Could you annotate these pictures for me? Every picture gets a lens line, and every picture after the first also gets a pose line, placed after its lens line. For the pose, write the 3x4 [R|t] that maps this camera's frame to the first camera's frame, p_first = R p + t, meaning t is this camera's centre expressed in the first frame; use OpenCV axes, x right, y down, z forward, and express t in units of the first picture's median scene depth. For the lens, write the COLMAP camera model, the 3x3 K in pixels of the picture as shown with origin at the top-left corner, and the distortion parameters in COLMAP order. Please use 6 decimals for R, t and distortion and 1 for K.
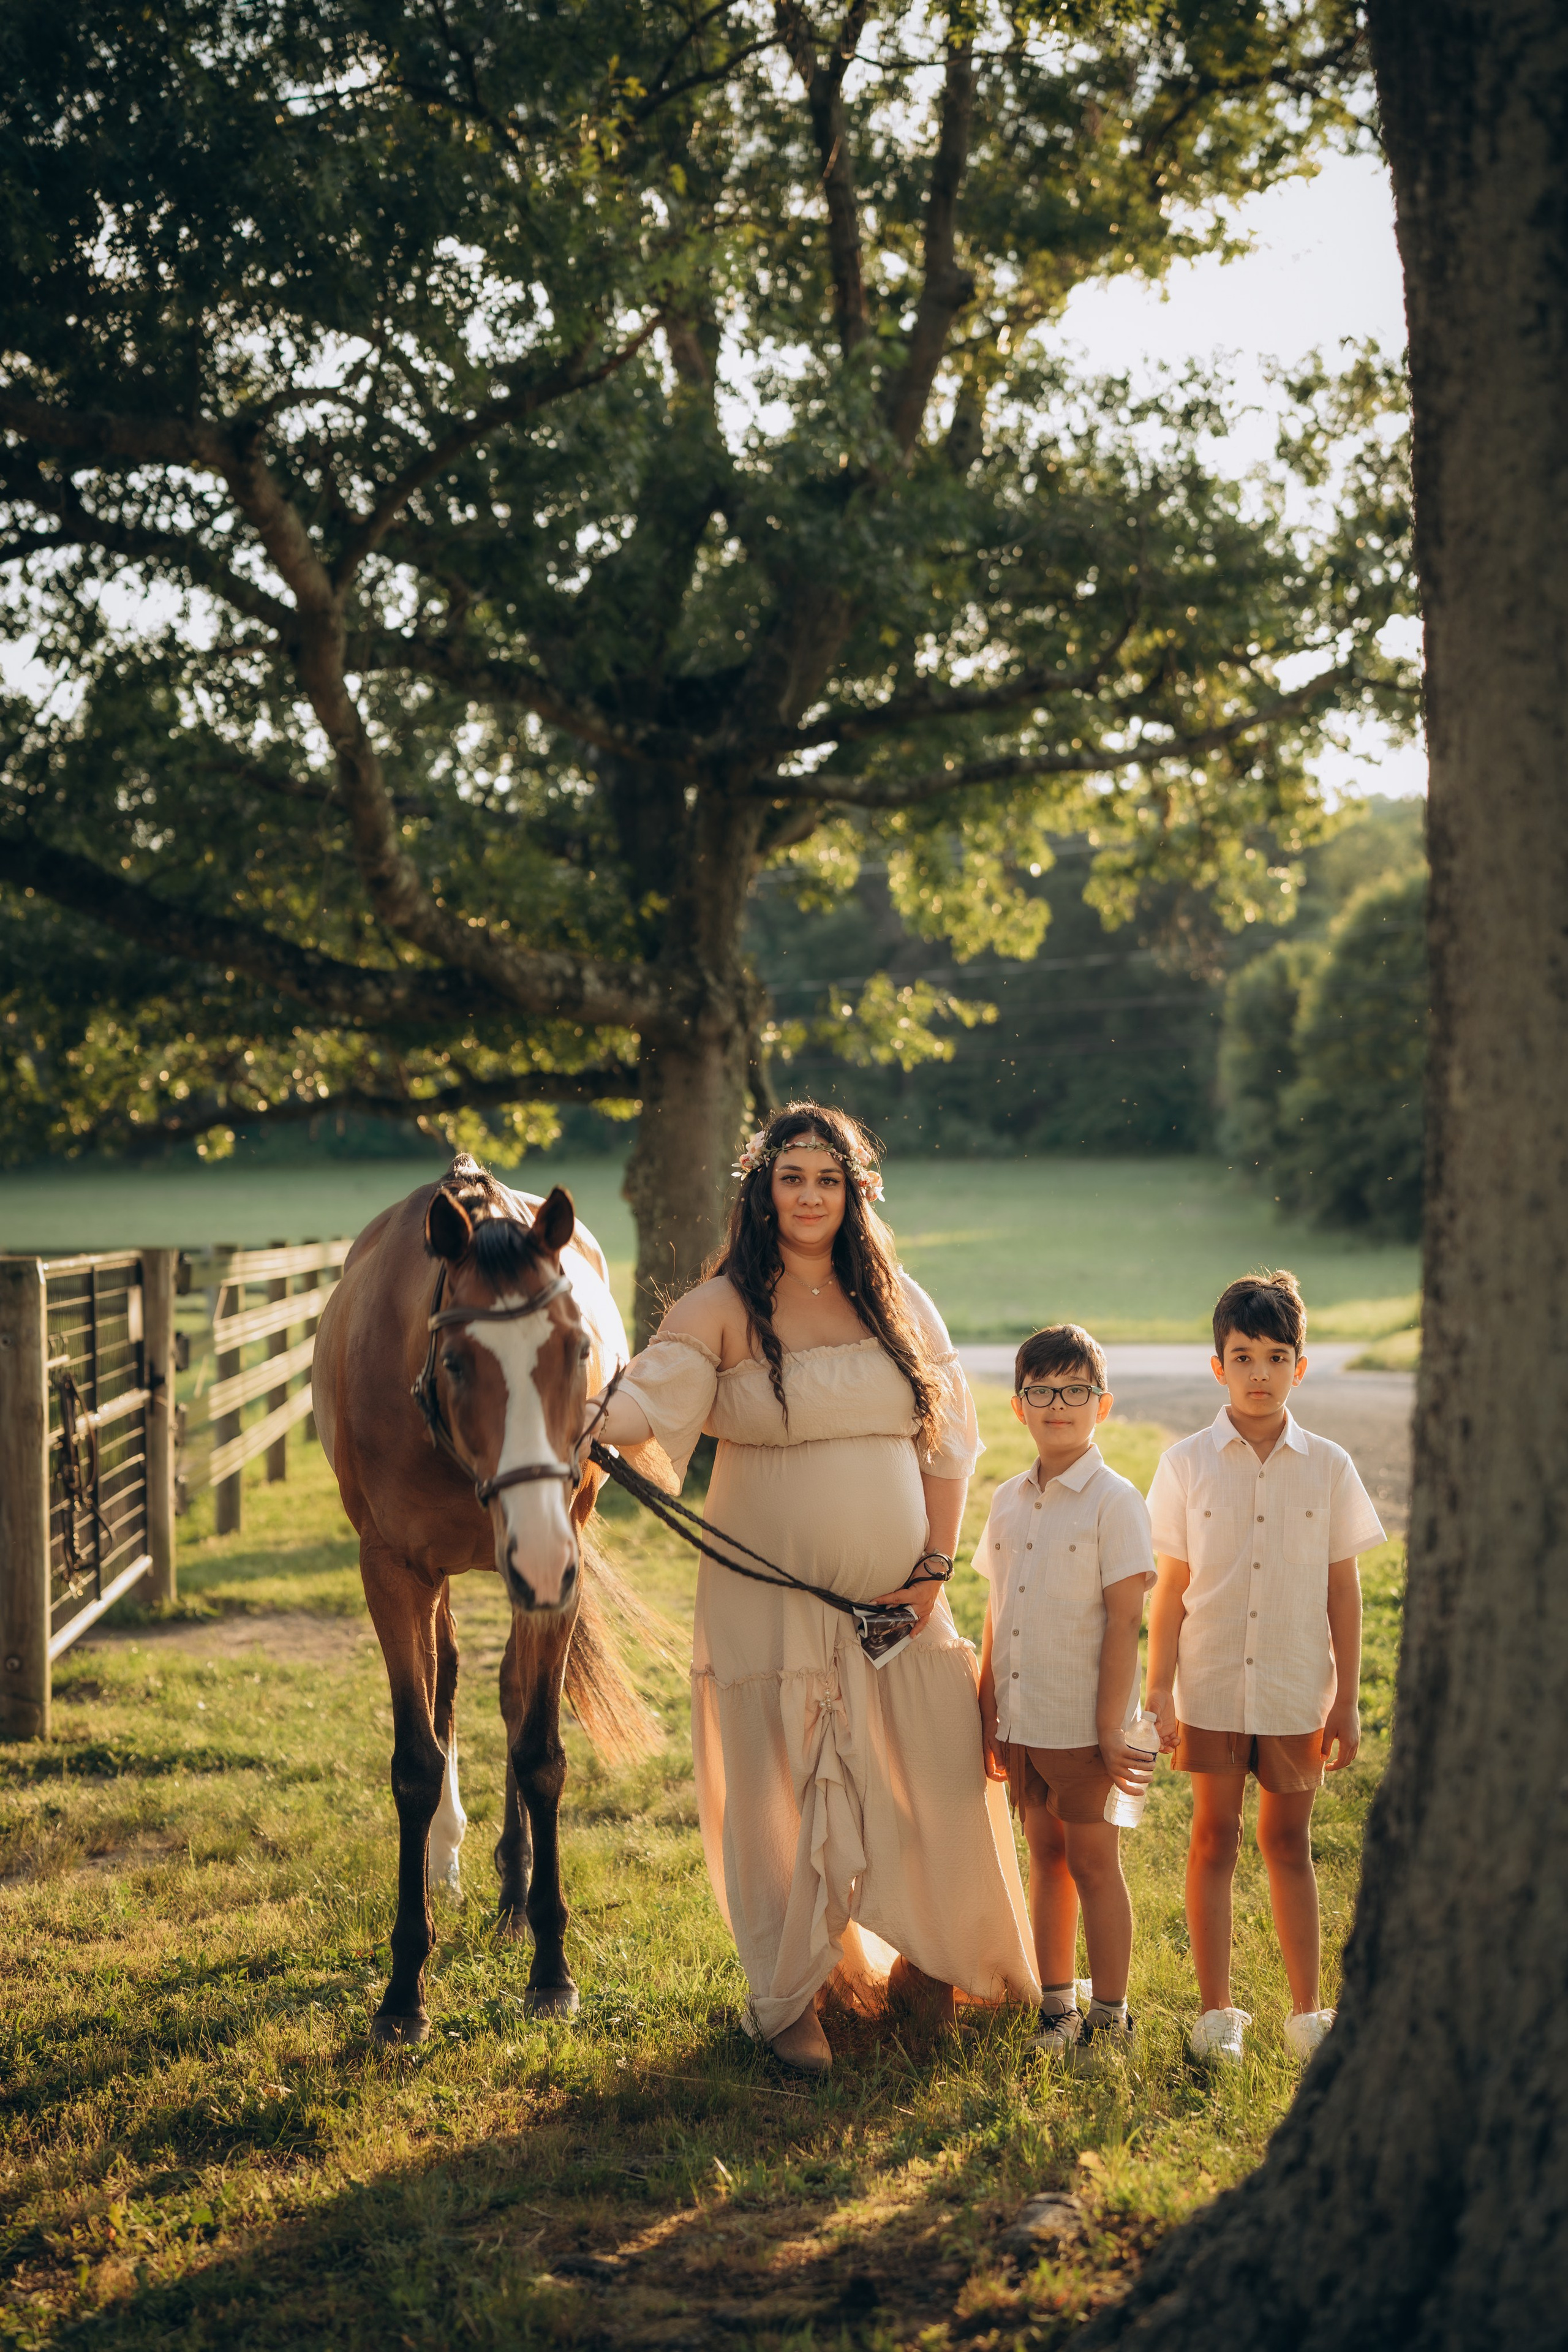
lens RADIAL K [[3030.7, 0, 784.0], [0, 3030.7, 1176.0], [0, 0, 1]] dist [-0.185829, 0.843106]
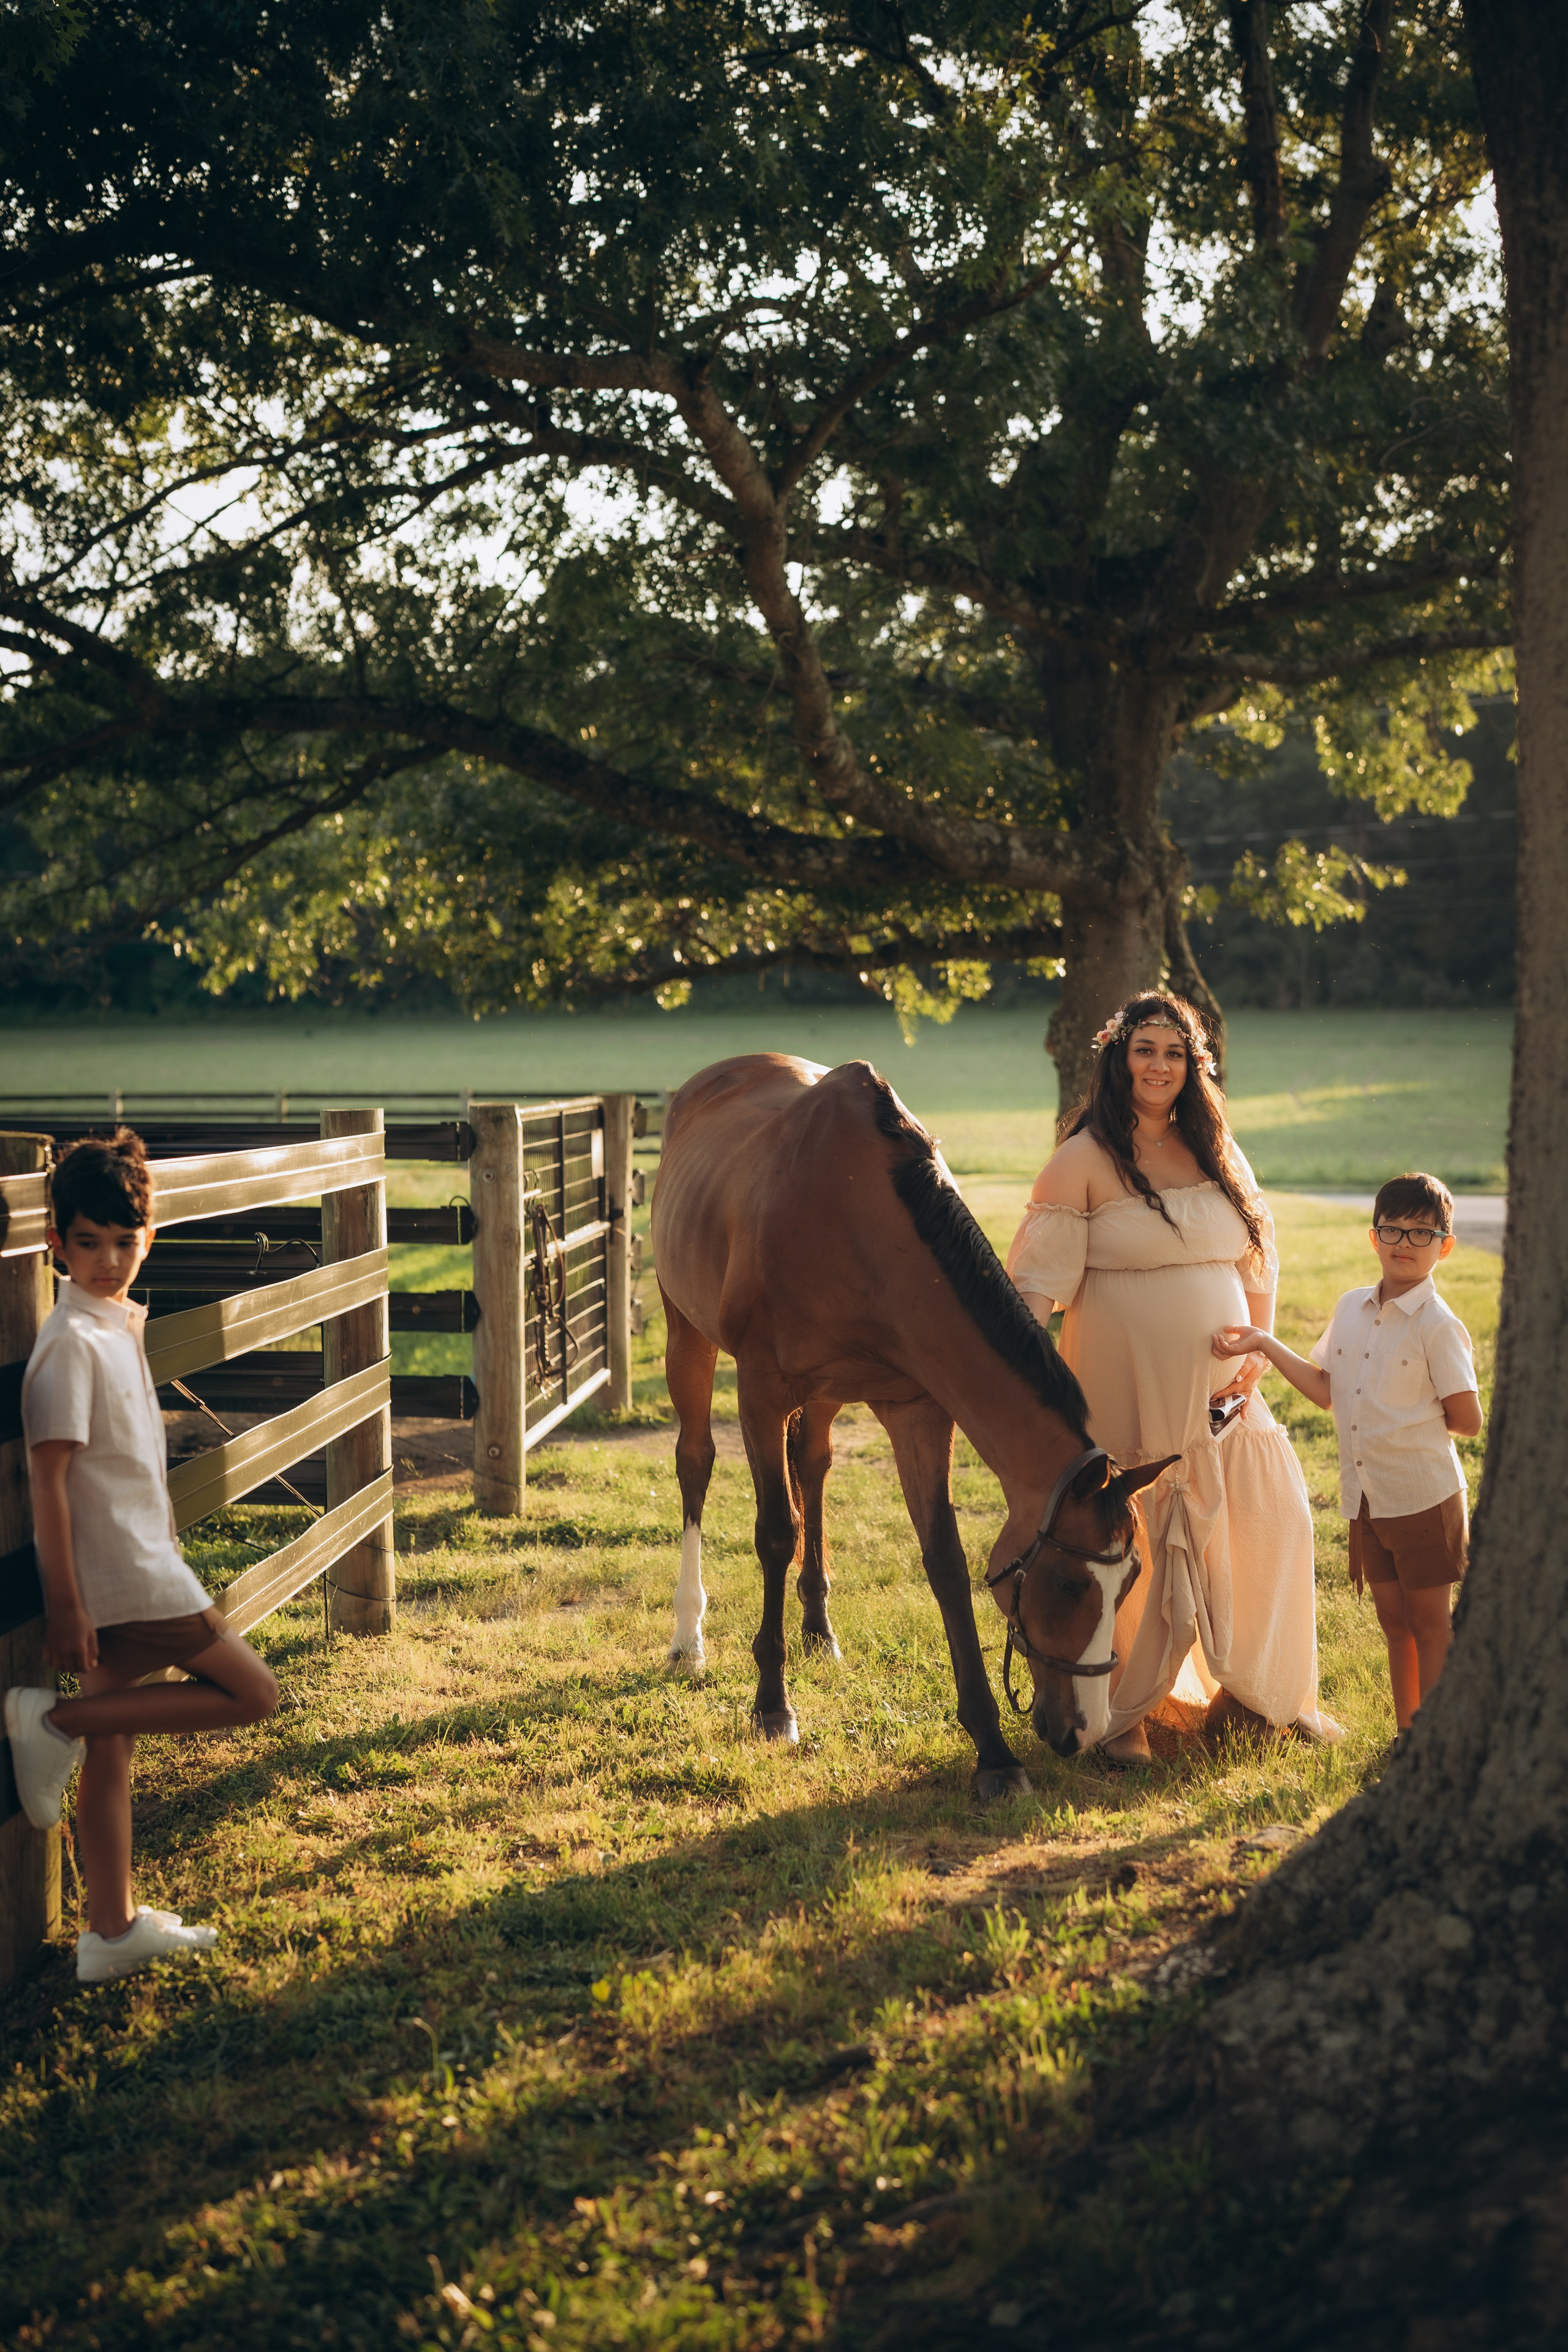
lens RADIAL K [[3030.7, 0, 784.0], [0, 3030.7, 1176.0], [0, 0, 1]] dist [-0.185829, 0.843106]
pose [[0.988848, 0.013032, -0.148360, 0.016413], [-0.005433, 0.998658, 0.051507, -0.003418], [0.148832, -0.050126, 0.987591, -0.082800]]
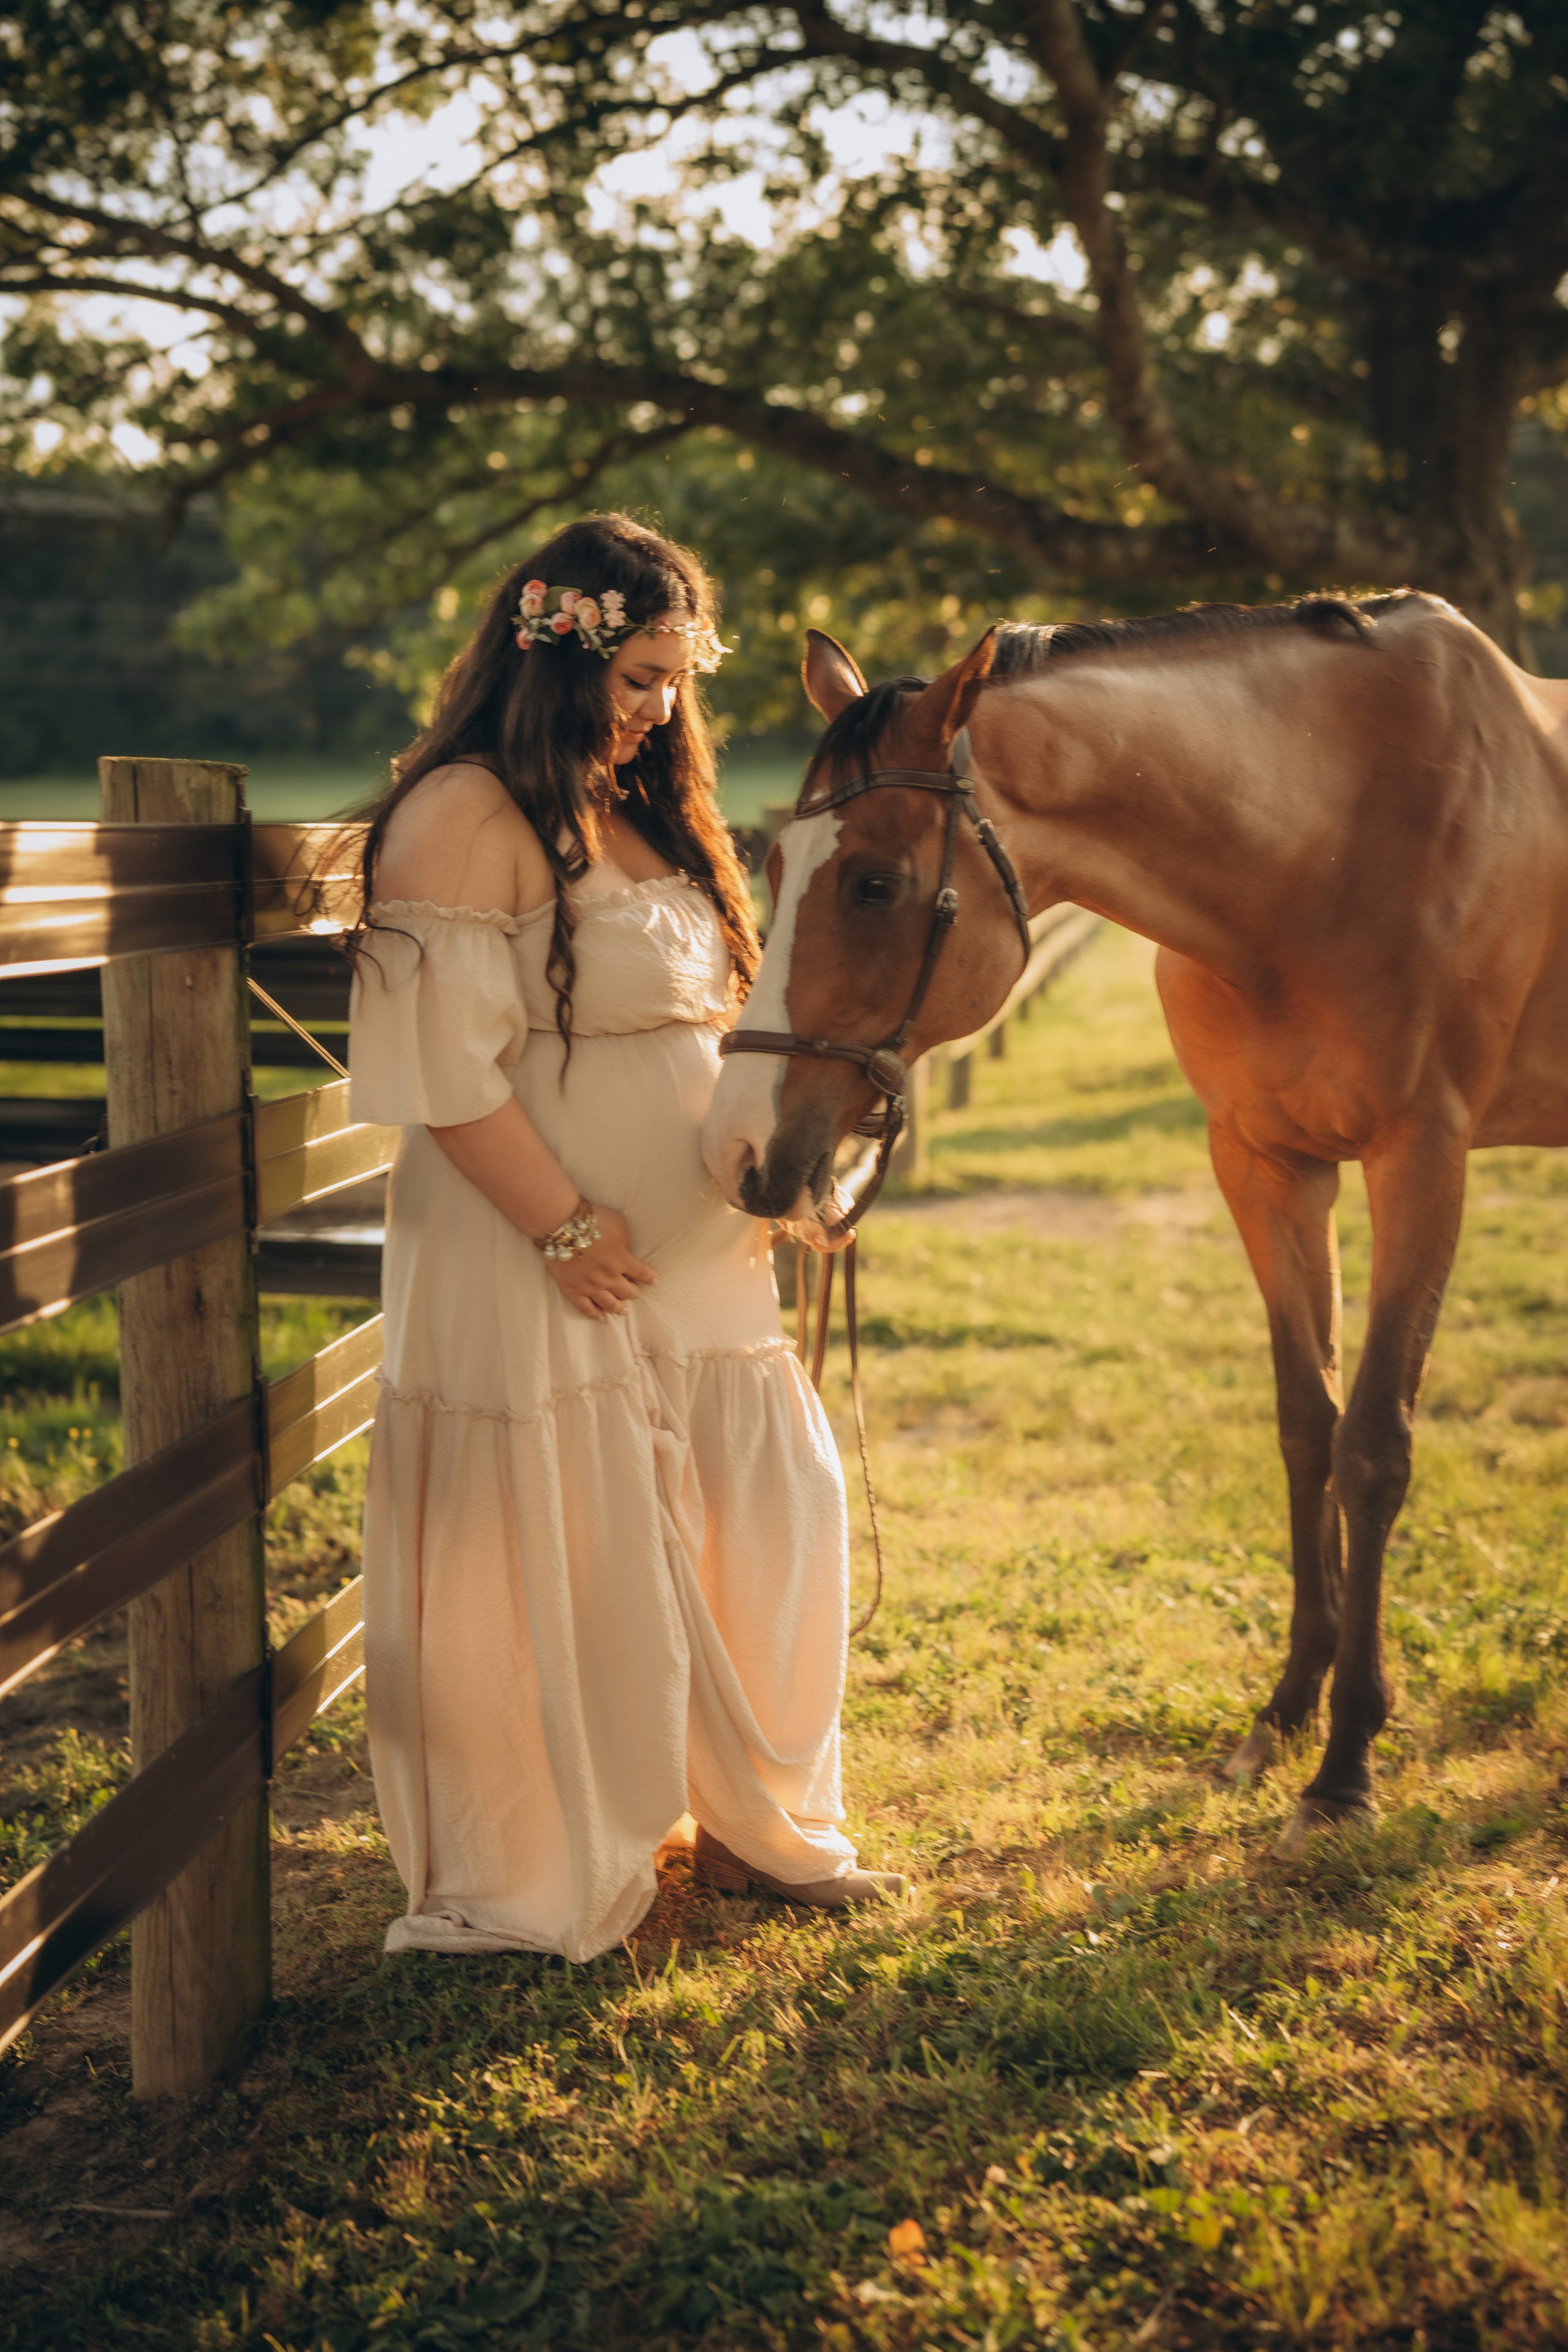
lens RADIAL K [[3030.7, 0, 784.0], [0, 3030.7, 1176.0], [0, 0, 1]] dist [-0.185829, 0.843106]
pose [[0.976806, 0.032110, -0.211703, -0.032469], [-0.003768, 0.991117, 0.132940, 0.010096], [0.214091, -0.129059, 0.968250, 0.038347]]
